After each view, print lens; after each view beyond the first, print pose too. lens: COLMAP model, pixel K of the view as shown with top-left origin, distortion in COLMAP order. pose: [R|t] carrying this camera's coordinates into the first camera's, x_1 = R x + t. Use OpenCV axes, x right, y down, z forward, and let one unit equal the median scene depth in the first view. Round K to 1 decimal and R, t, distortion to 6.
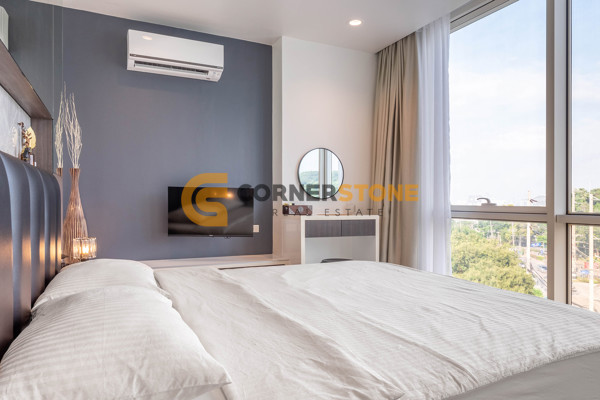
lens RADIAL K [[400.7, 0, 295.1], [0, 400.7, 201.8], [0, 0, 1]] dist [0.003008, -0.001229]
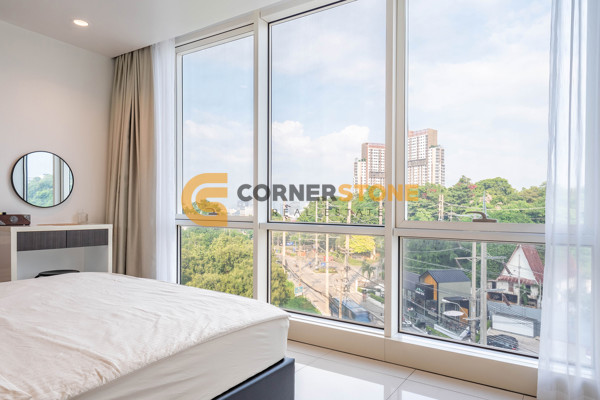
lens RADIAL K [[402.2, 0, 300.0], [0, 402.2, 211.0], [0, 0, 1]] dist [0.005841, 0.002363]
pose [[0.849683, 0.001332, 0.527291, 0.085870], [-0.008545, 0.999900, 0.011244, -0.015449], [-0.527224, -0.014059, 0.849610, -0.092921]]
